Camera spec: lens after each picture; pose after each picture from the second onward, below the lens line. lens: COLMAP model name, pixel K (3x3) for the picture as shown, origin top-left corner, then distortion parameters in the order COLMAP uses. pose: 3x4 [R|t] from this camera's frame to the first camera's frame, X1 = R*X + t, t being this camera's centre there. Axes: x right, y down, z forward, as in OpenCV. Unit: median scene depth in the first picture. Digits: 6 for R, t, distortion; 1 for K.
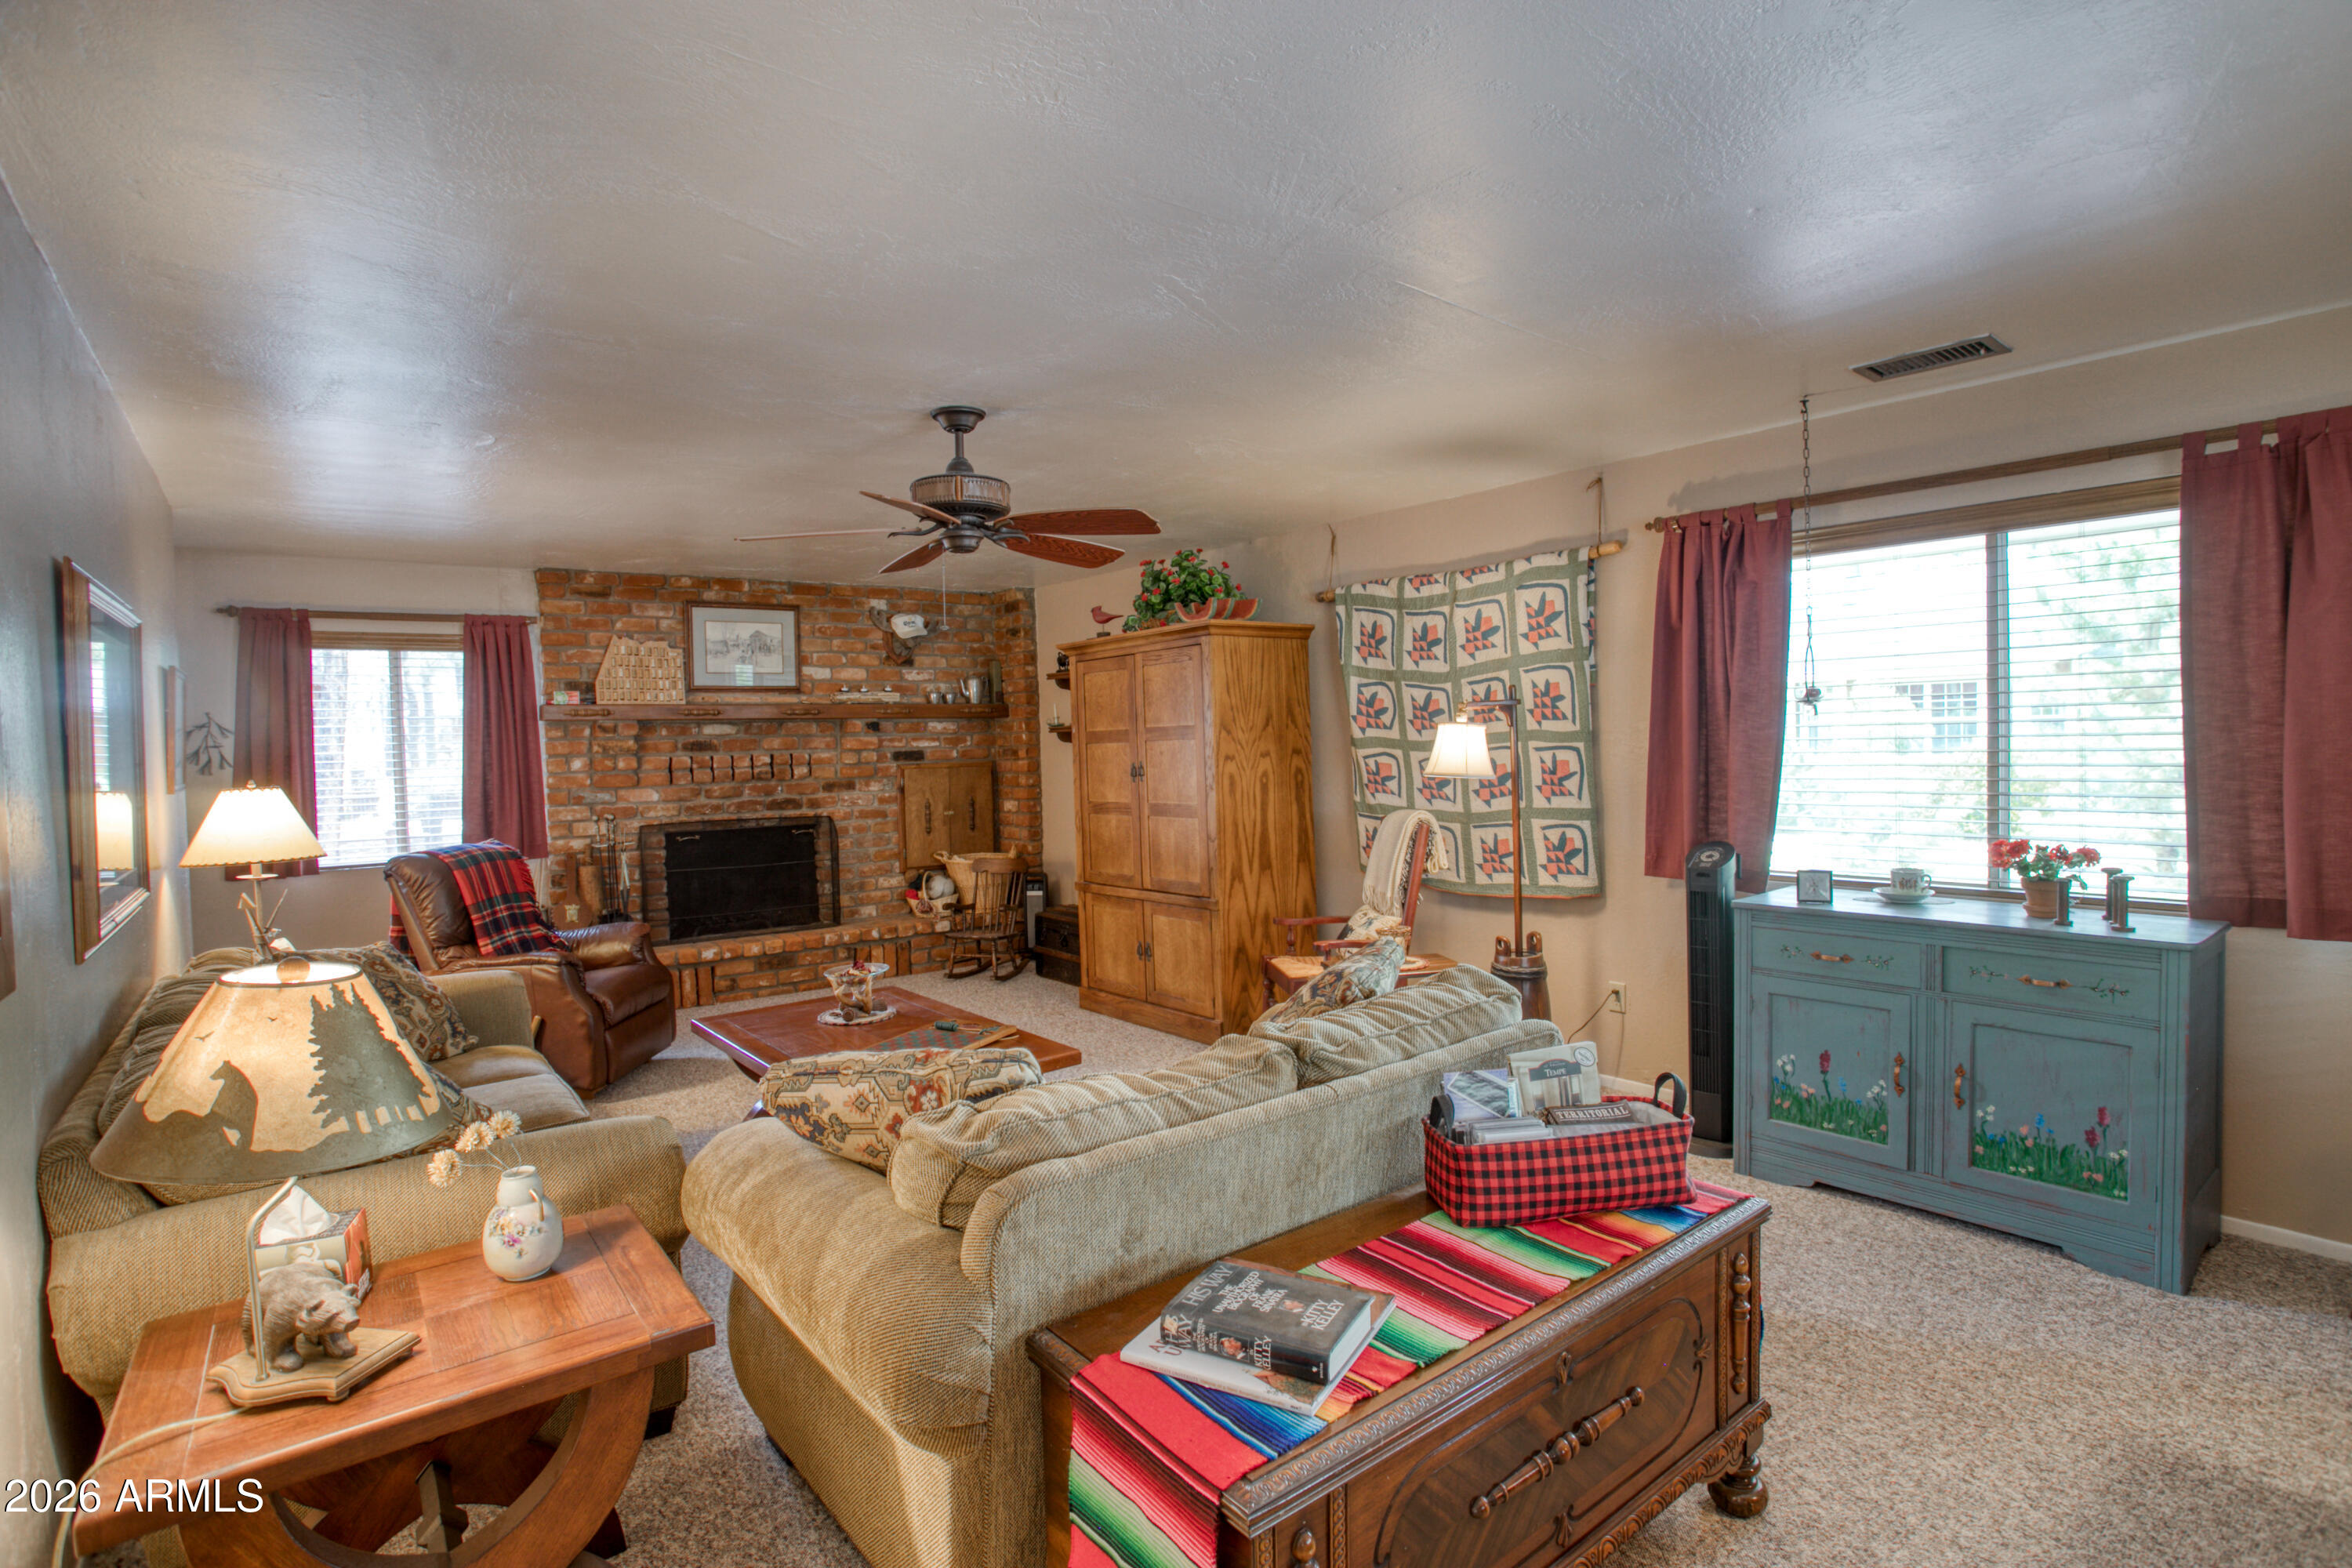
lens RADIAL K [[1168.4, 0, 1176.2], [0, 1168.4, 779.0], [0, 0, 1]] dist [-0.035863, -0.000417]
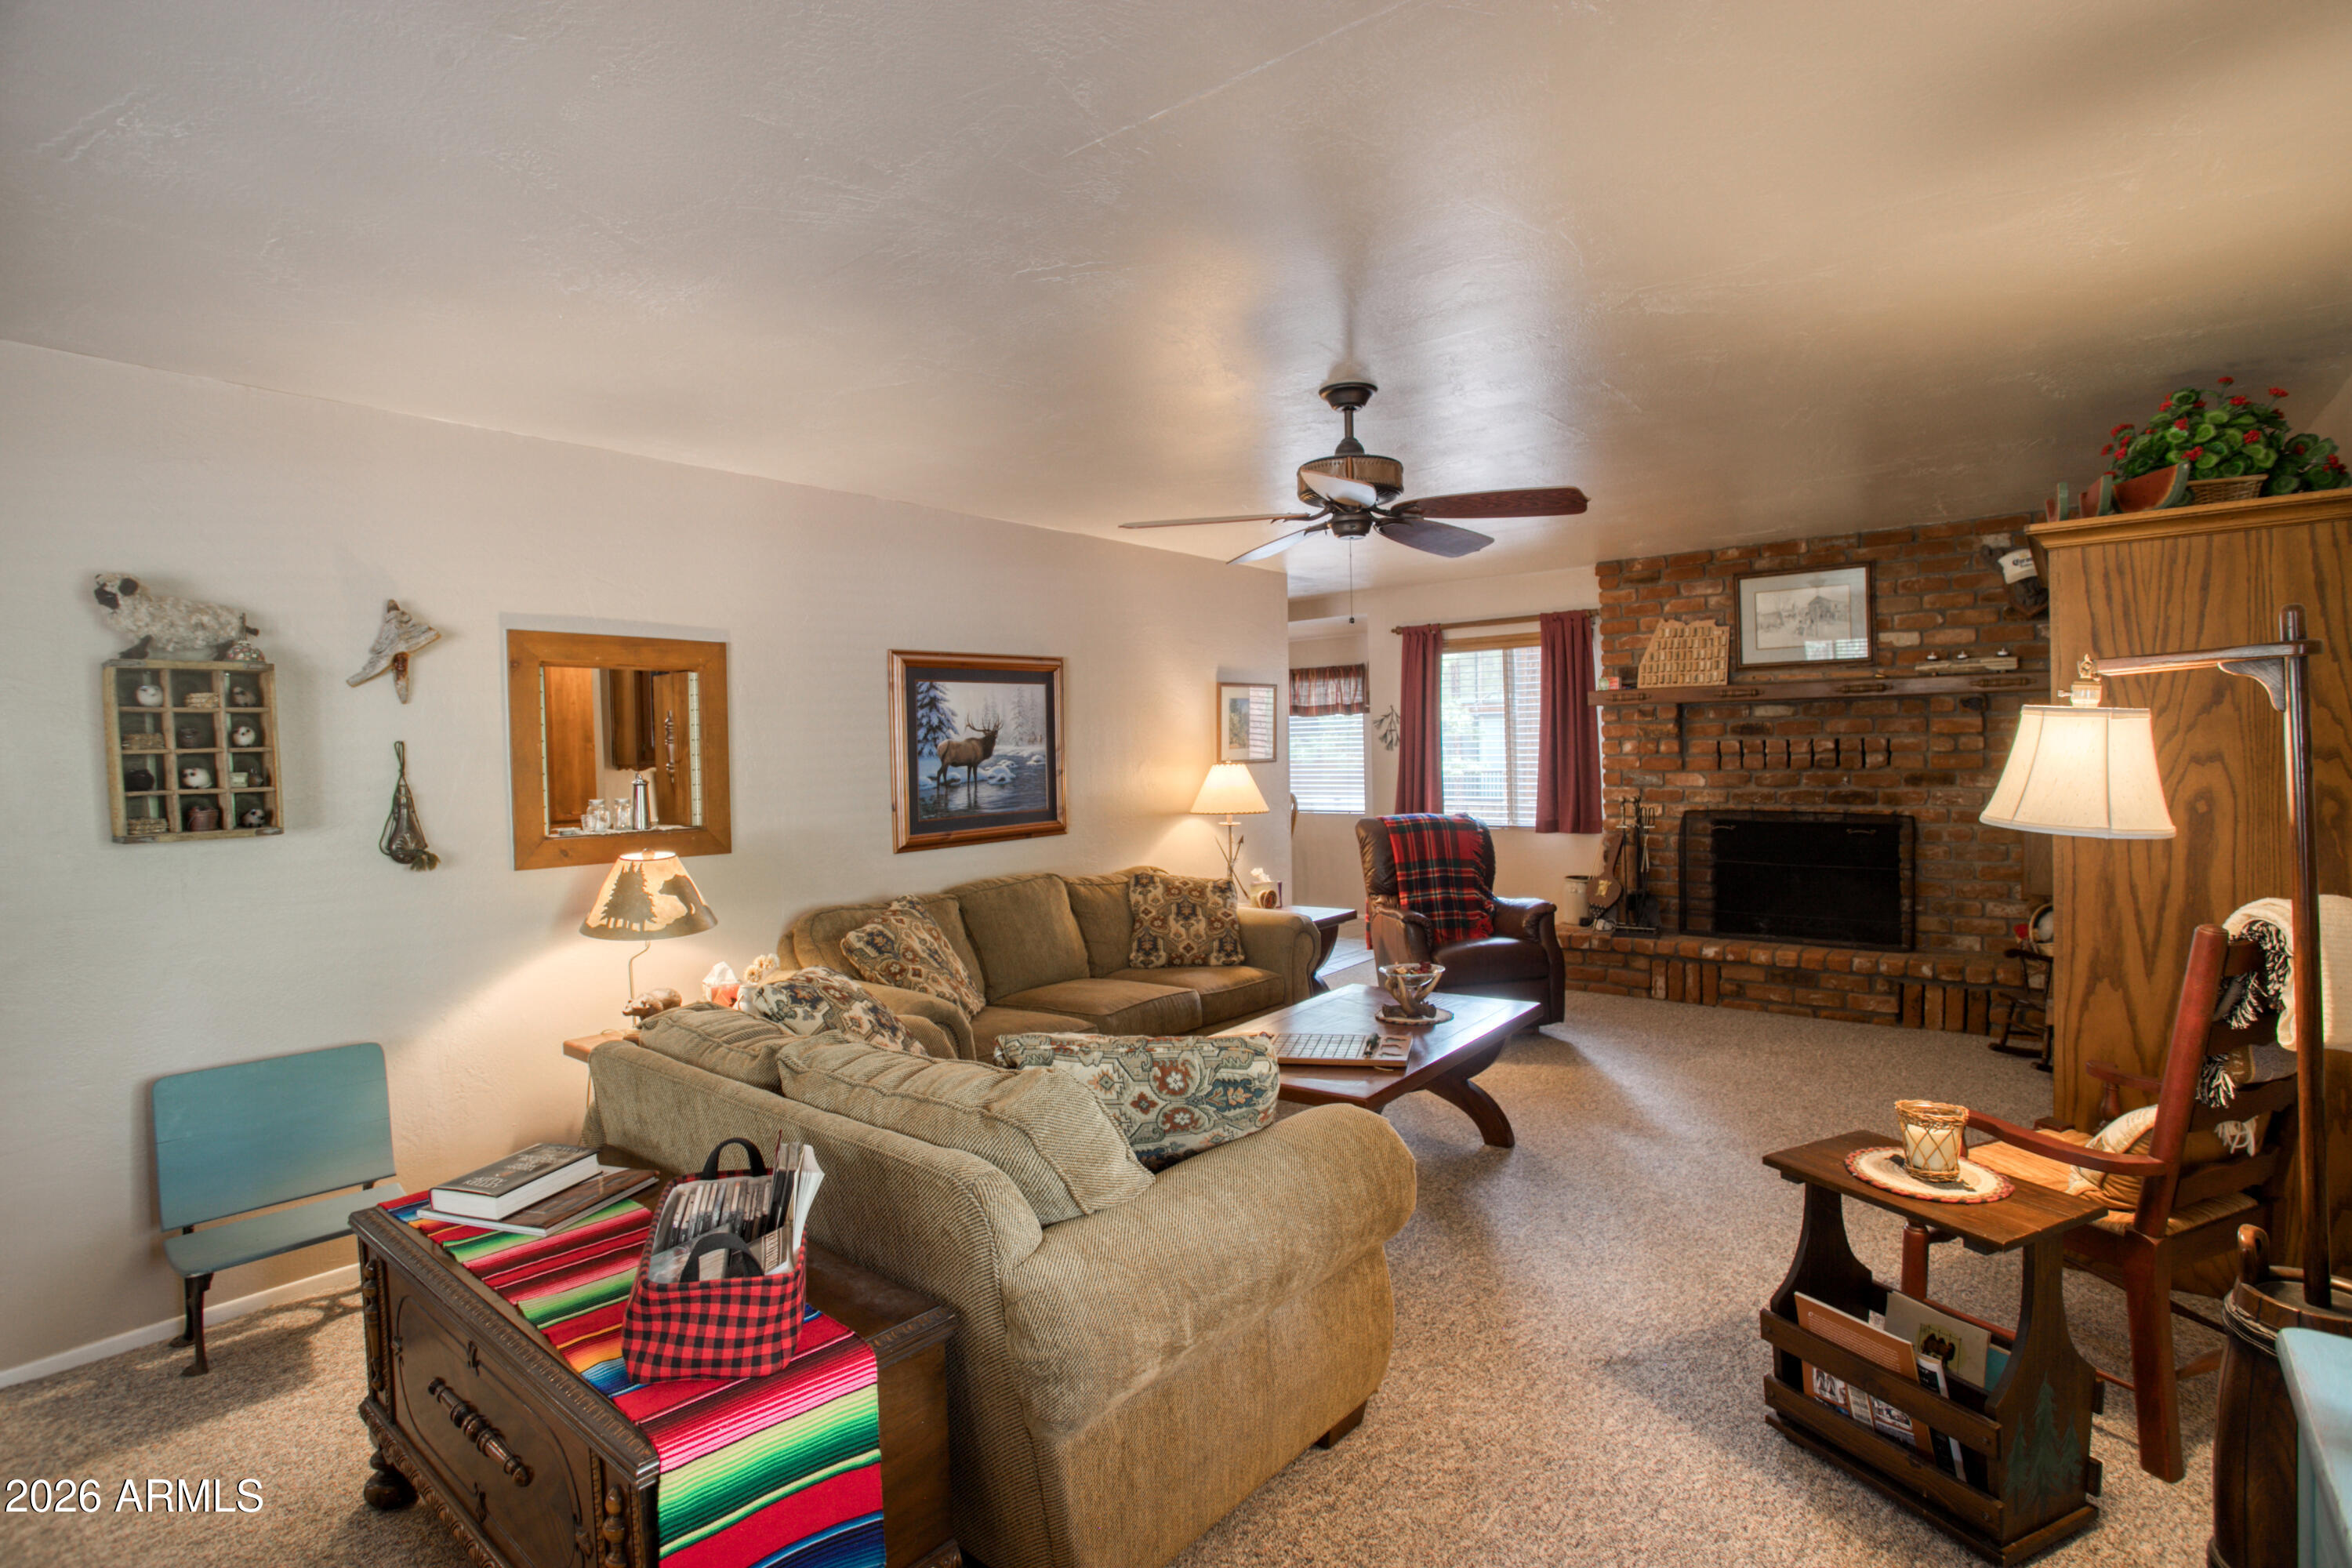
lens RADIAL K [[1168.4, 0, 1187.9], [0, 1168.4, 783.9], [0, 0, 1]] dist [-0.035863, -0.000417]
pose [[0.232850, 0.051203, -0.971164, 0.385866], [-0.015576, 0.998681, 0.048919, -0.023221], [0.972388, 0.003736, 0.233340, 0.353144]]
